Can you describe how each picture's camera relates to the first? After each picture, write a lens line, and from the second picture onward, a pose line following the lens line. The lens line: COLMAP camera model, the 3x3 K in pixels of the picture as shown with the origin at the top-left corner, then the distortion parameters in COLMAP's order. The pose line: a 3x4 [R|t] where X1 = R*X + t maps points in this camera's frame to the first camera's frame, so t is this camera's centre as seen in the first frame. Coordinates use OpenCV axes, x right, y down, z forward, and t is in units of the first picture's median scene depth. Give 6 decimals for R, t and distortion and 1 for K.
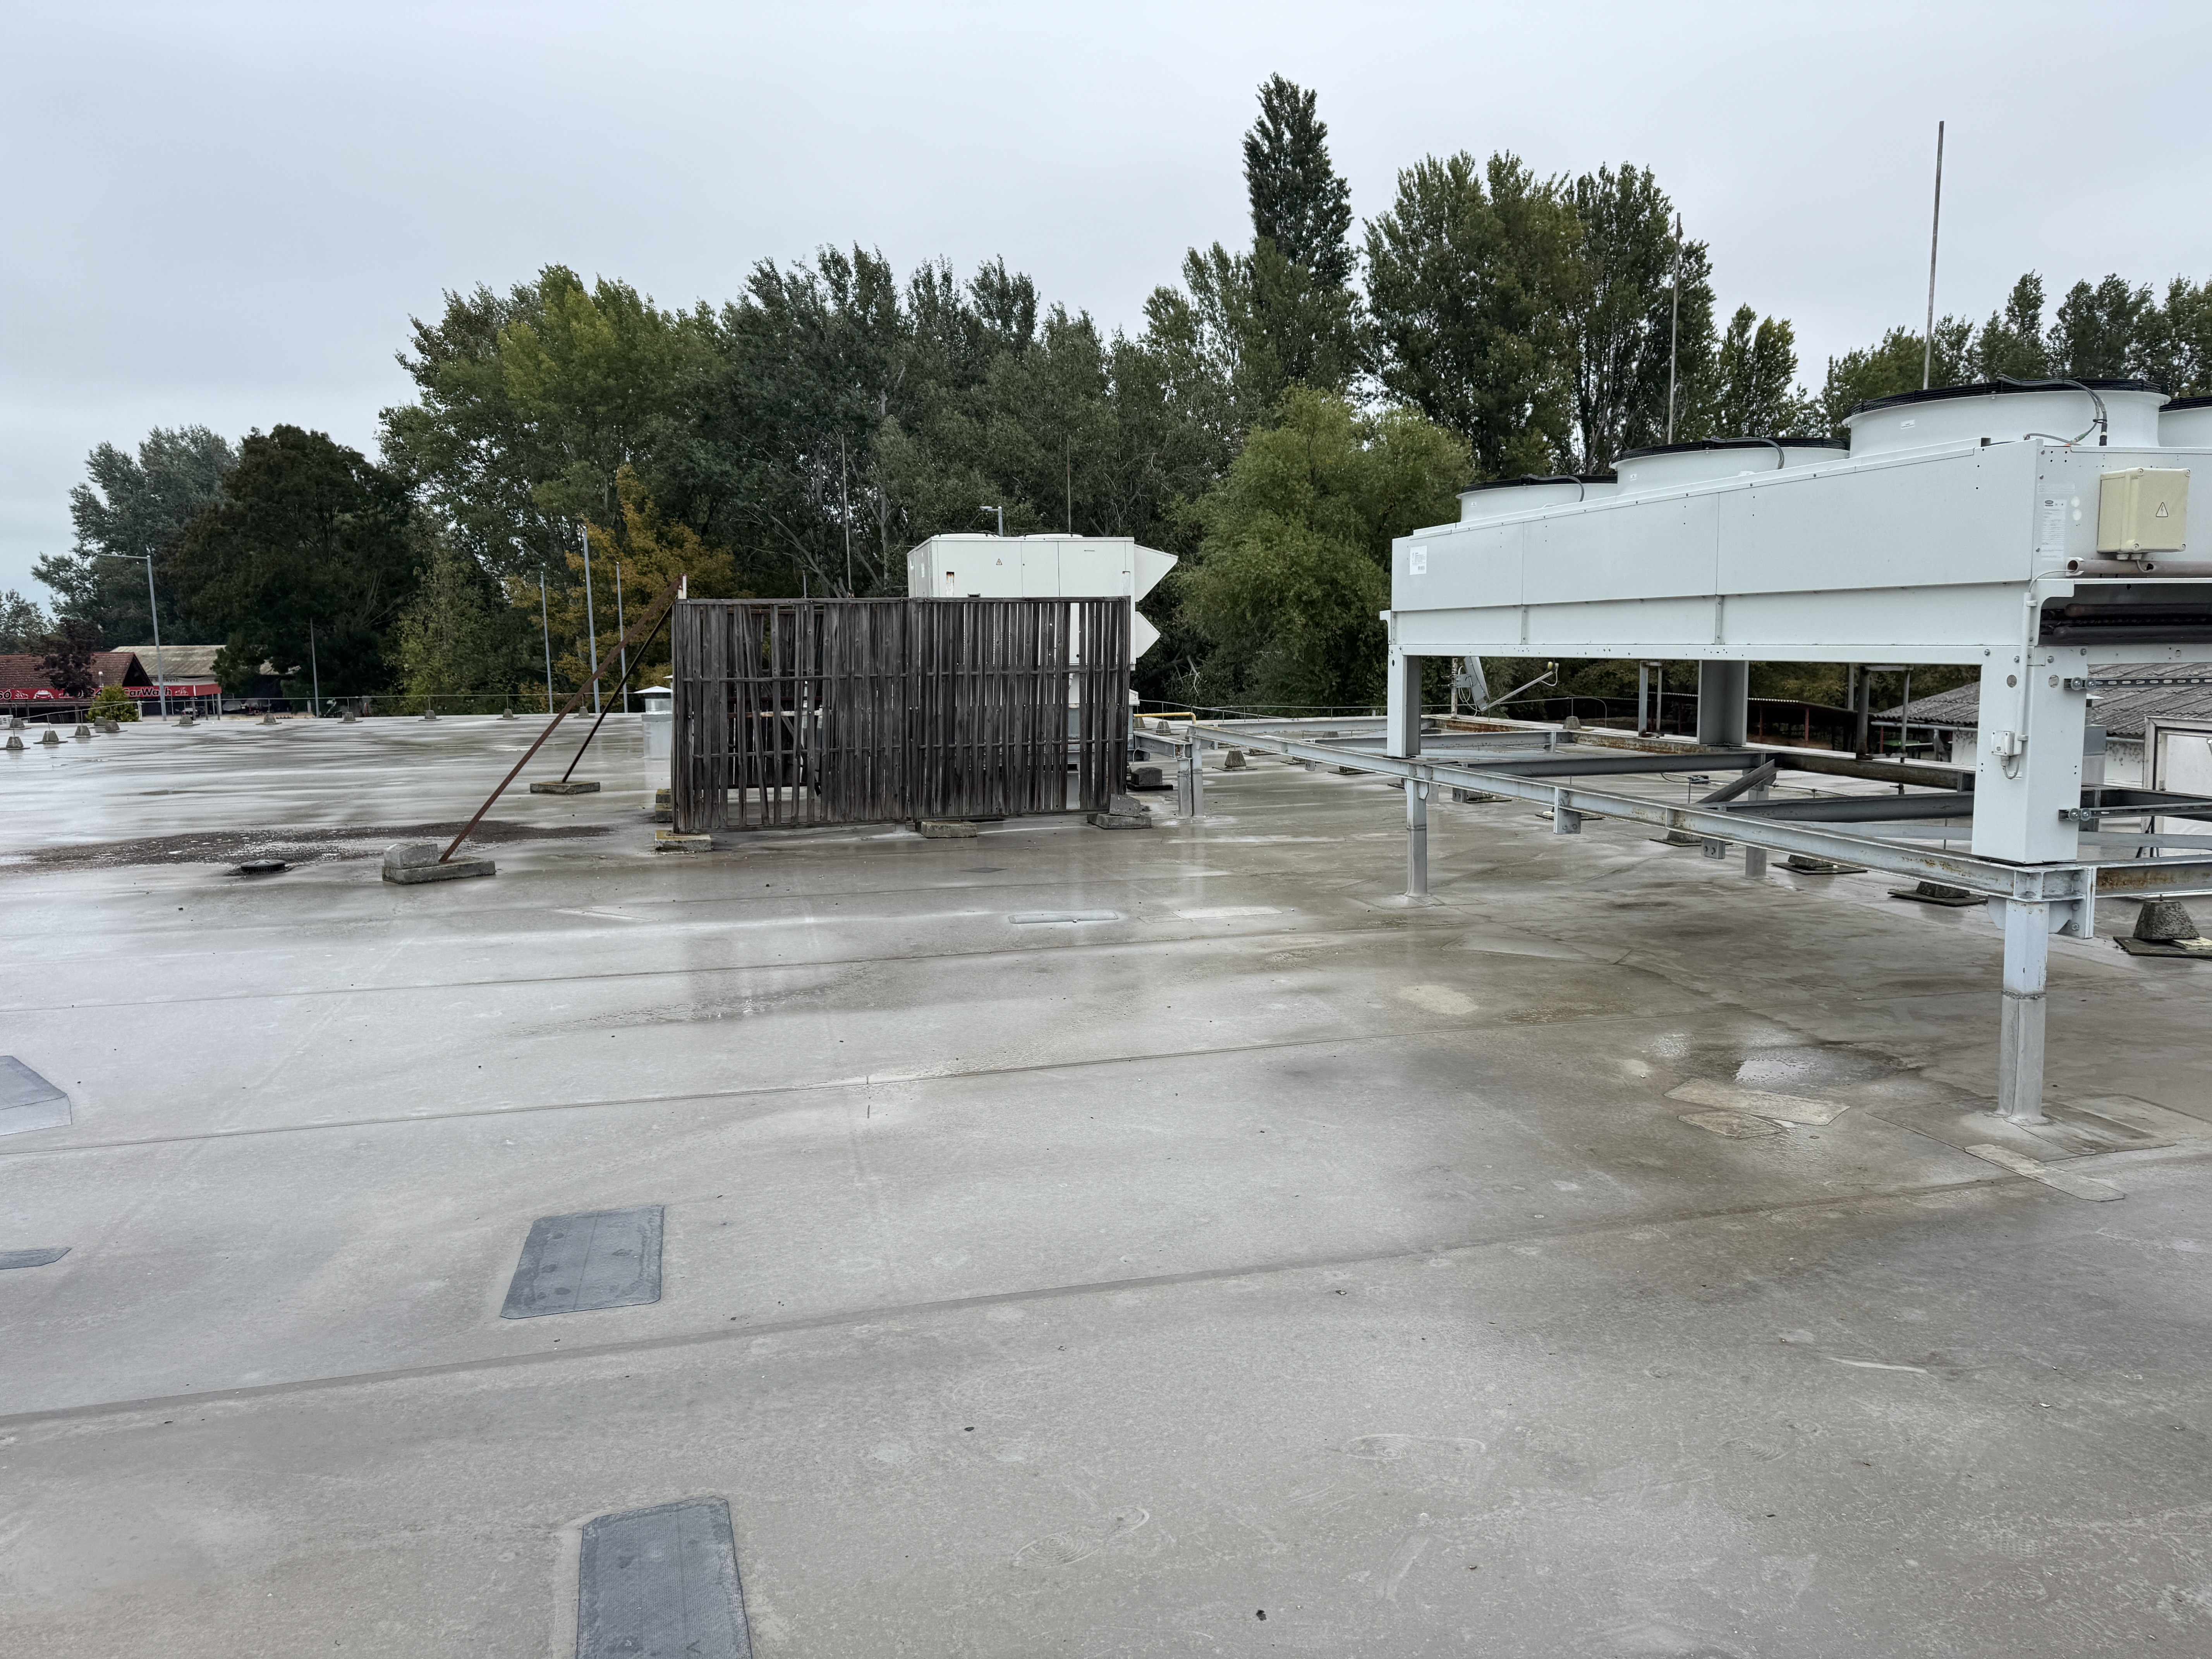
lens RADIAL K [[1558.9, 0, 1087.8], [0, 1558.9, 831.9], [0, 0, 1]] dist [0.040484, -0.039436]
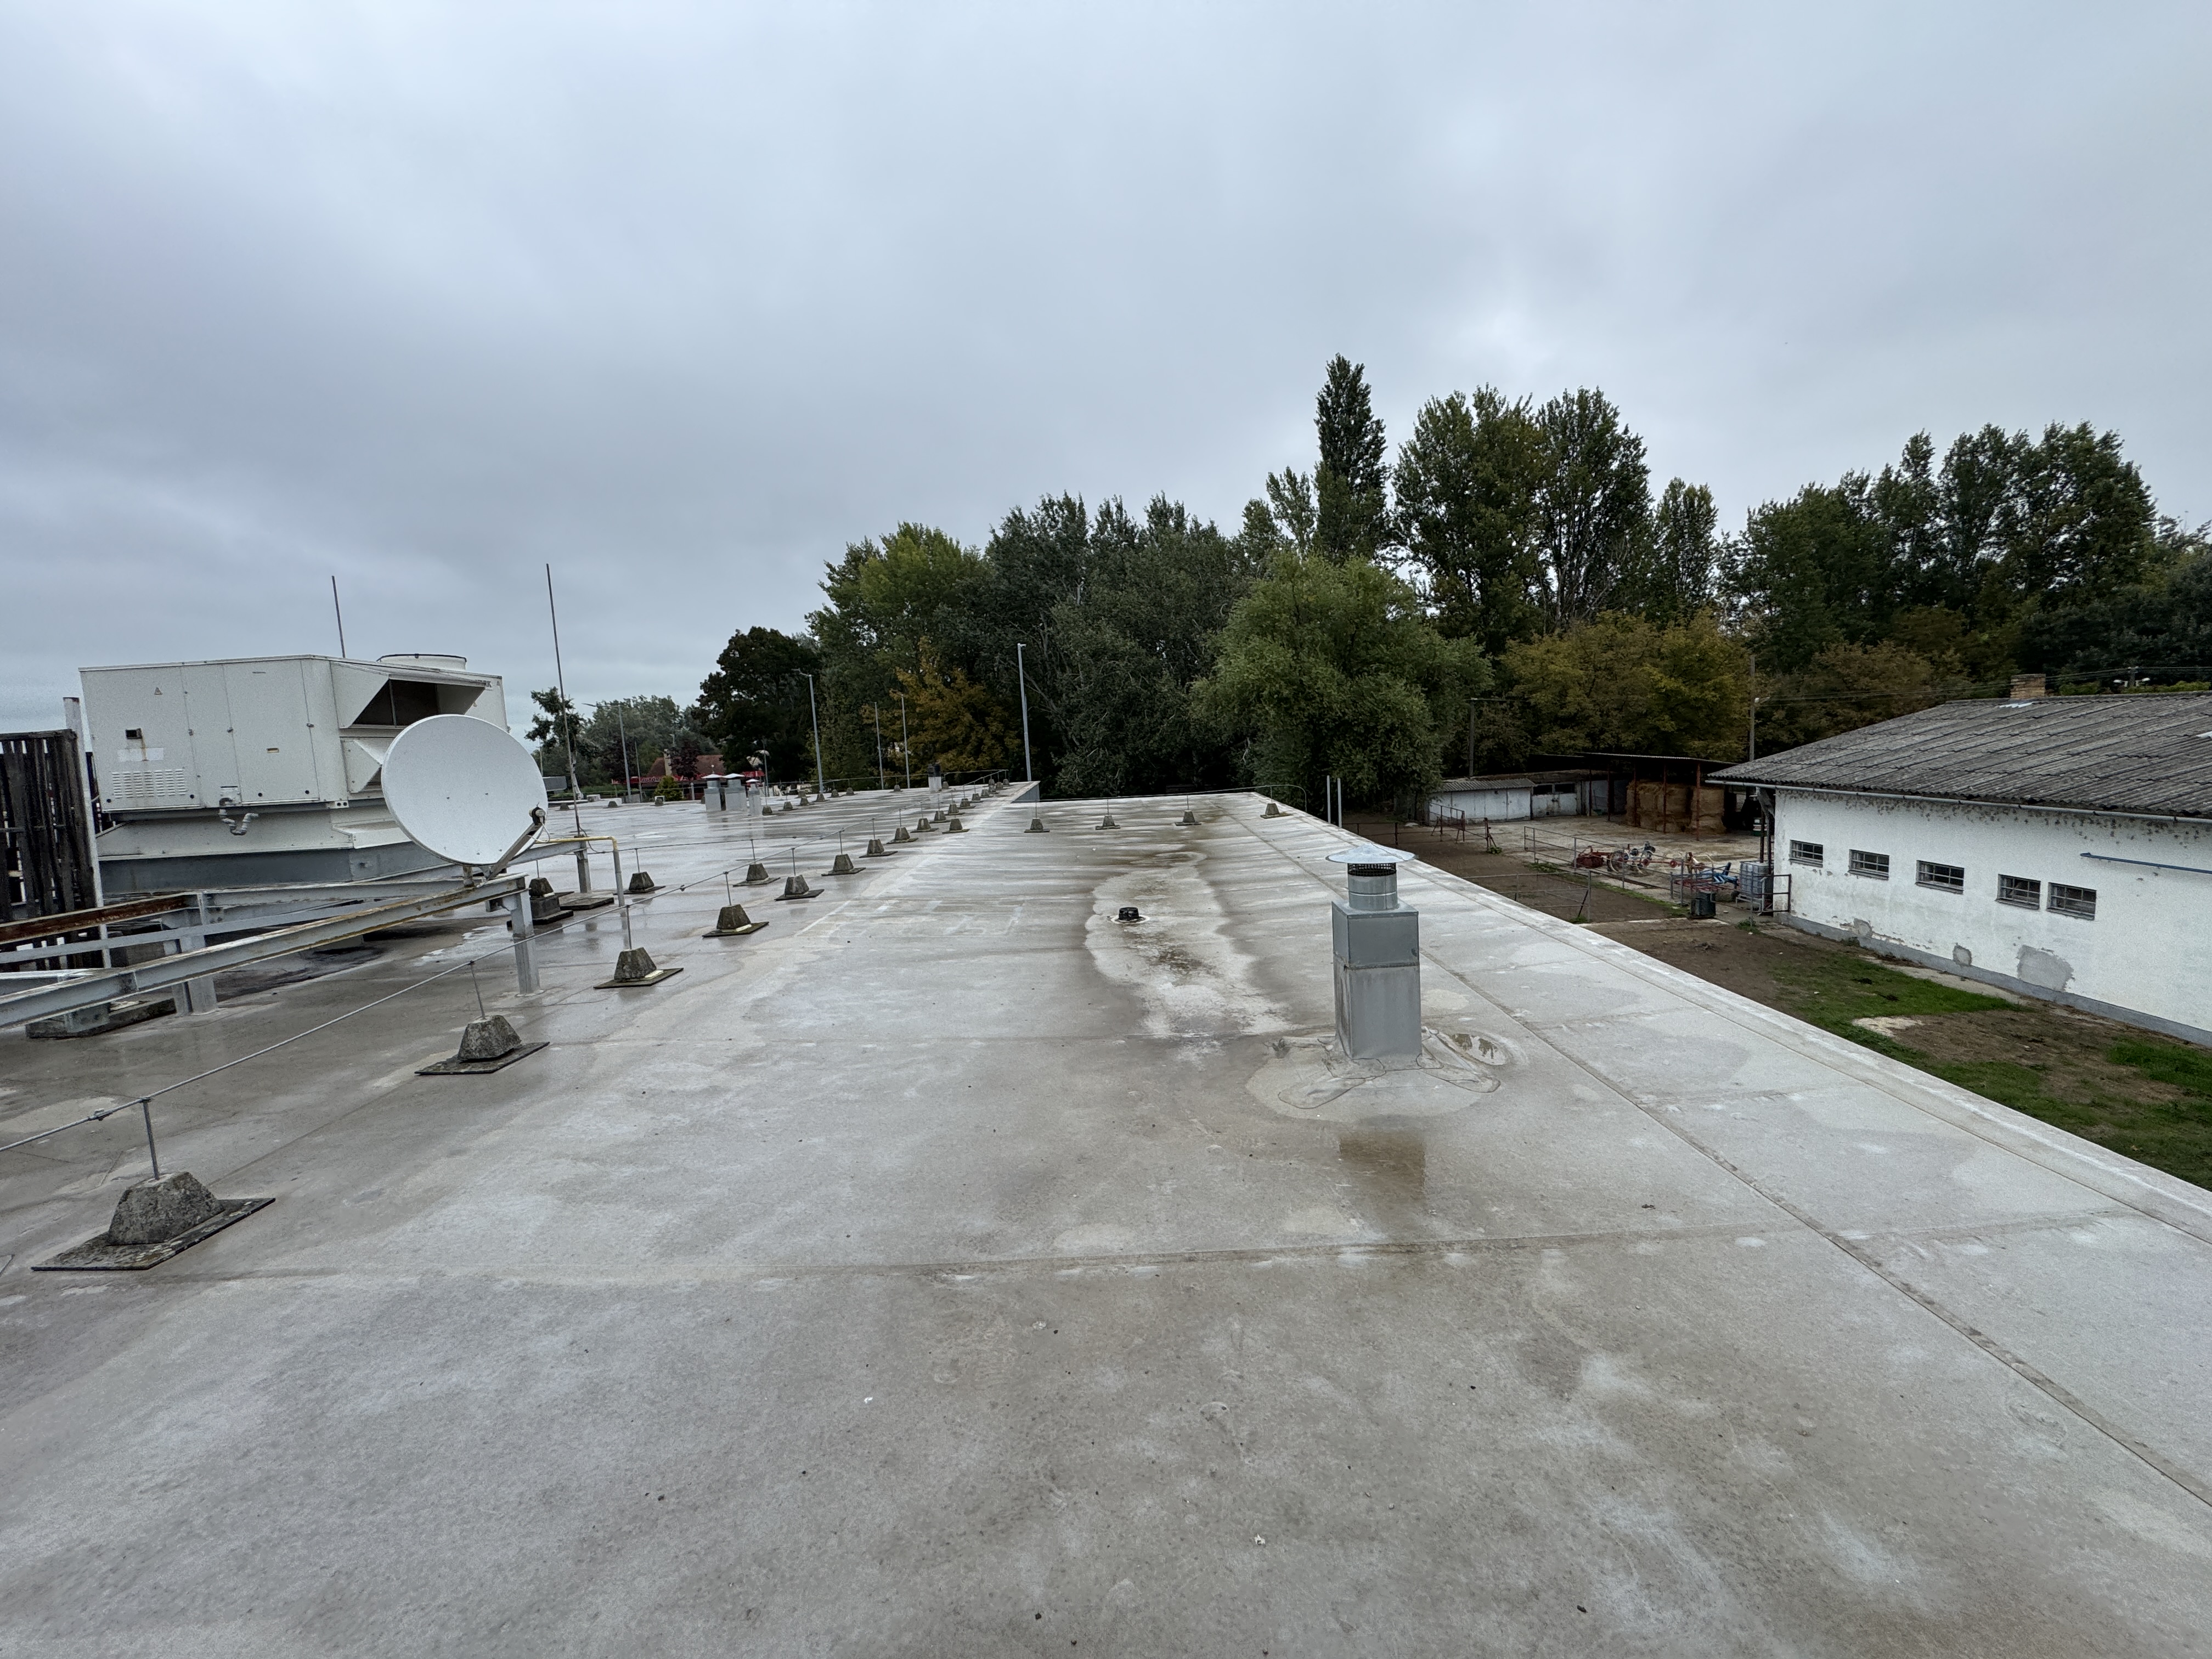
lens RADIAL K [[881.8, 0, 1104.7], [0, 881.8, 831.7], [0, 0, 1]] dist [-0.002764, 0.000225]
pose [[0.973080, -0.012032, -0.230154, 0.106334], [0.011013, 0.999923, -0.005709, -0.016130], [0.230205, 0.003021, 0.973137, 0.121002]]
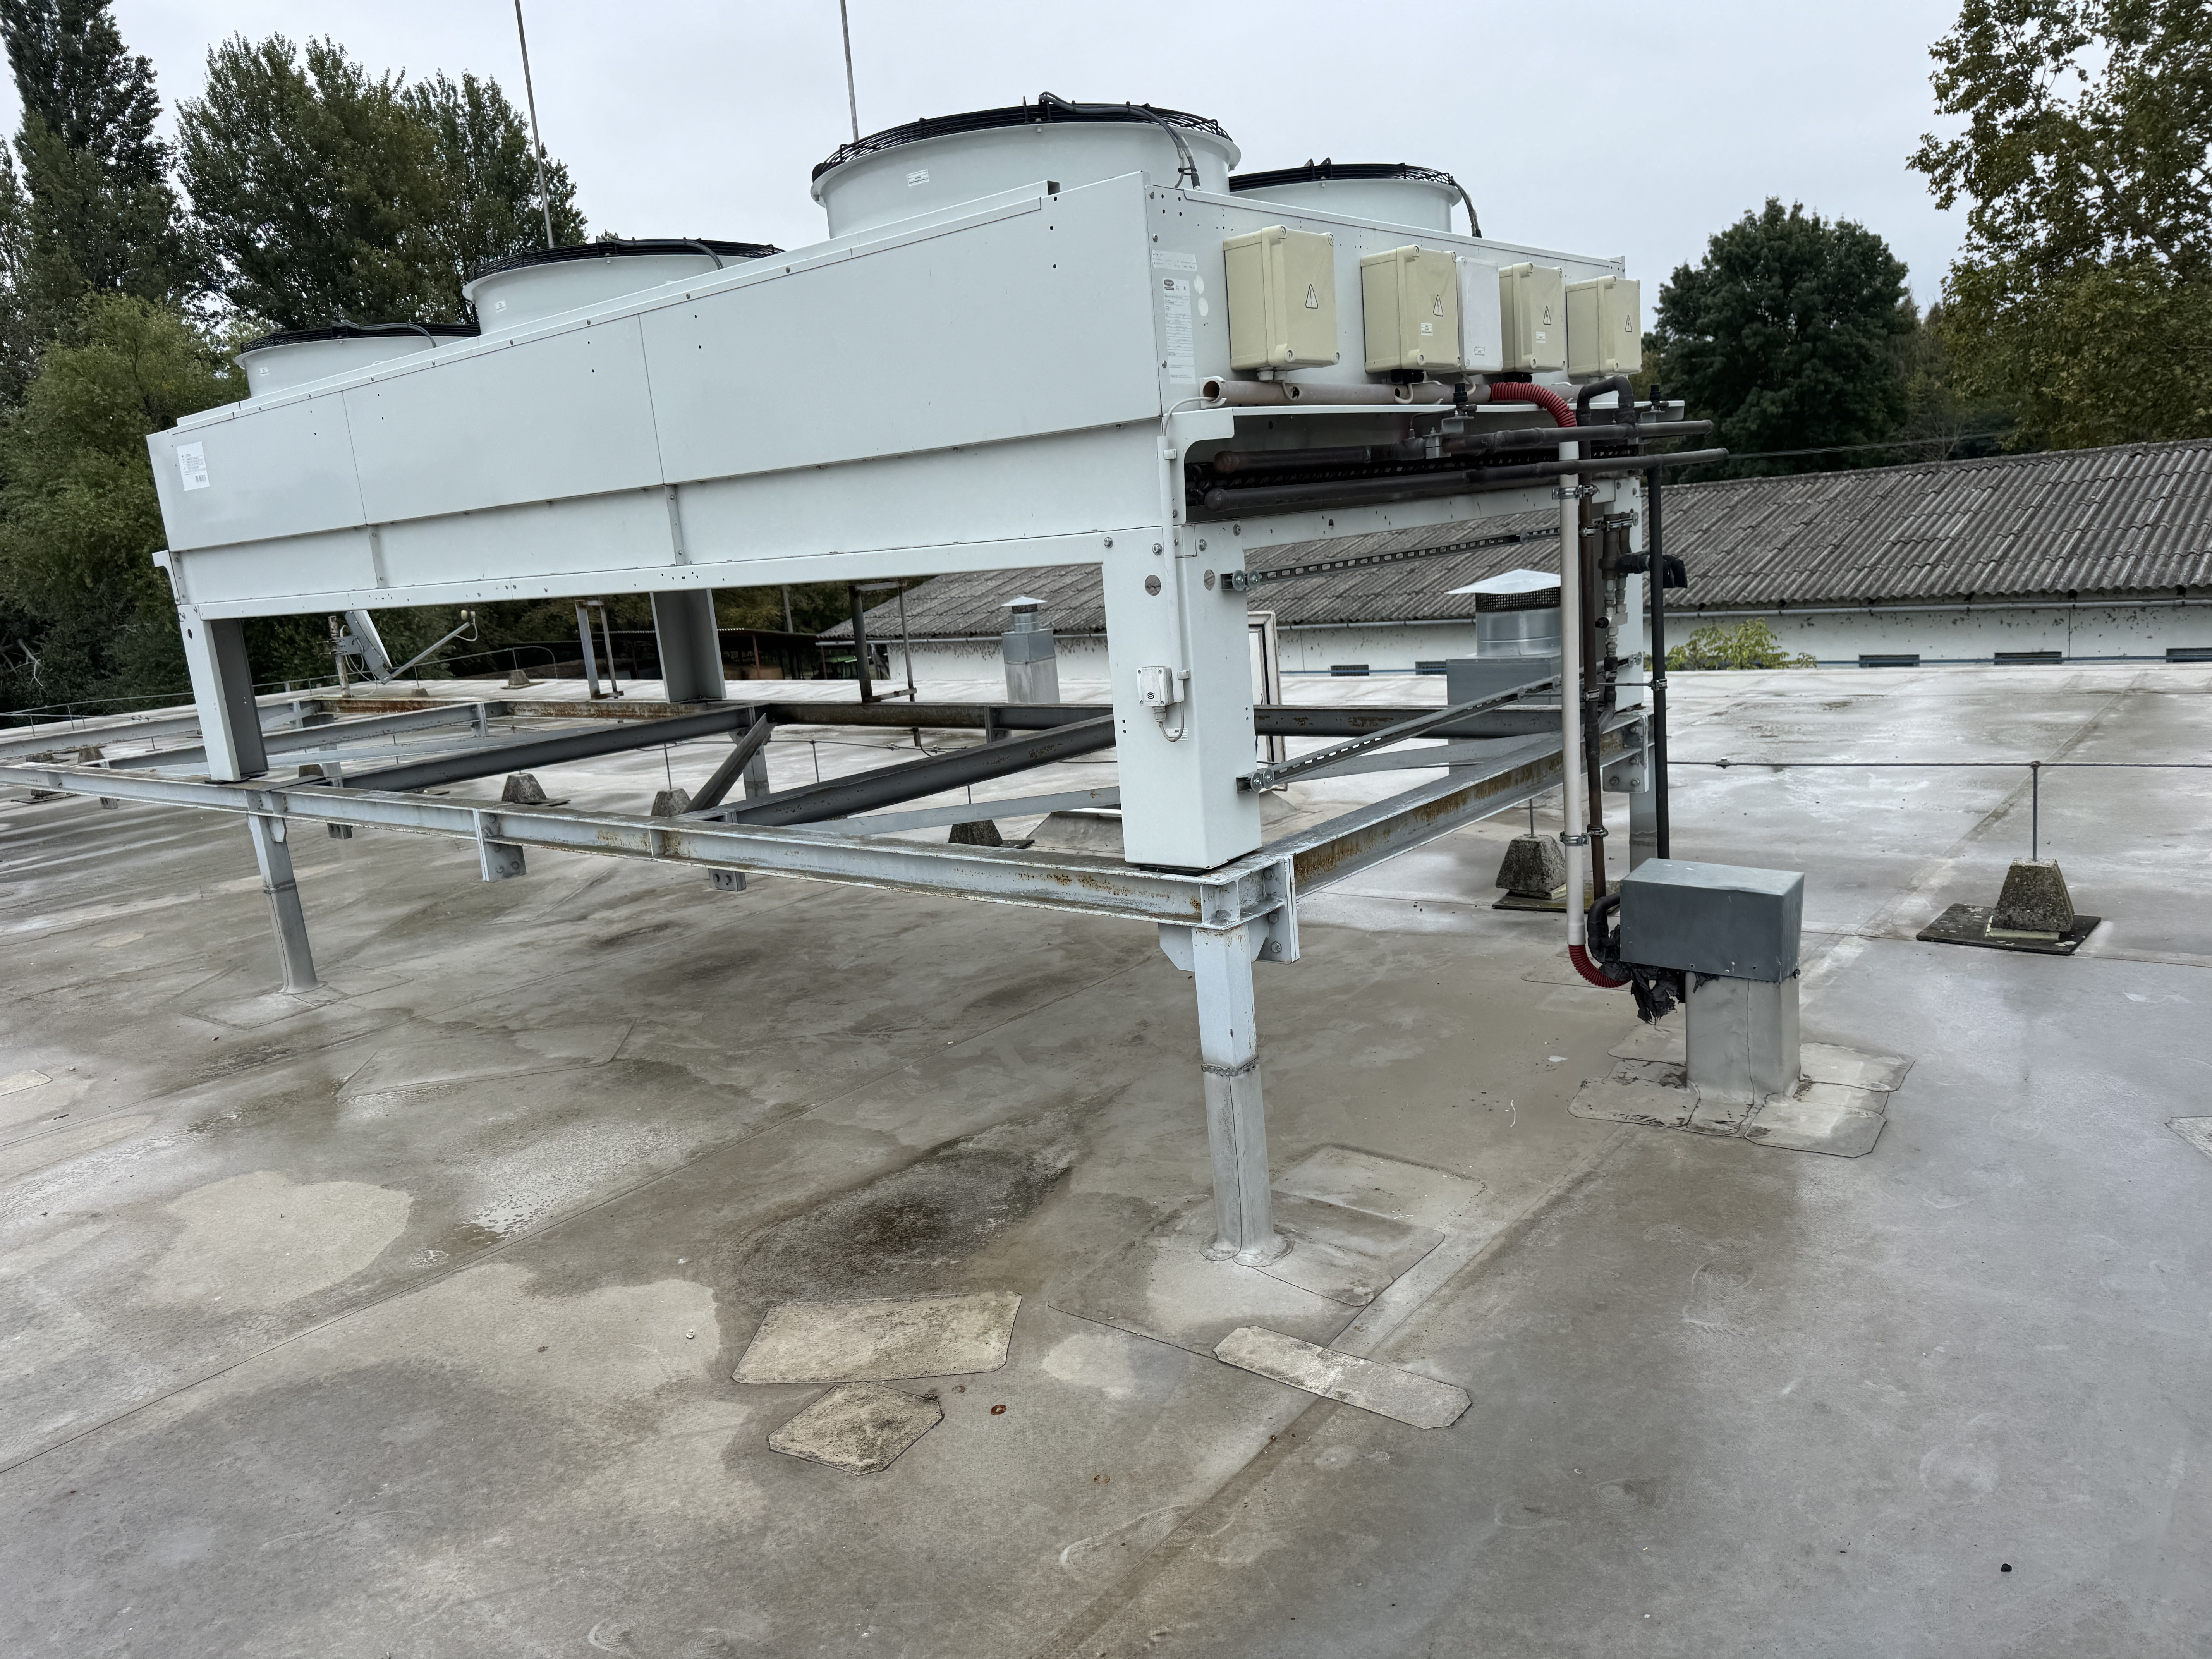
lens RADIAL K [[1558.9, 0, 1087.0], [0, 1558.9, 835.8], [0, 0, 1]] dist [0.040484, -0.039436]
pose [[0.796293, -0.173000, 0.579645, 0.012971], [0.149832, 0.984780, 0.088083, -0.003757], [-0.586061, 0.016709, 0.810095, 0.034702]]
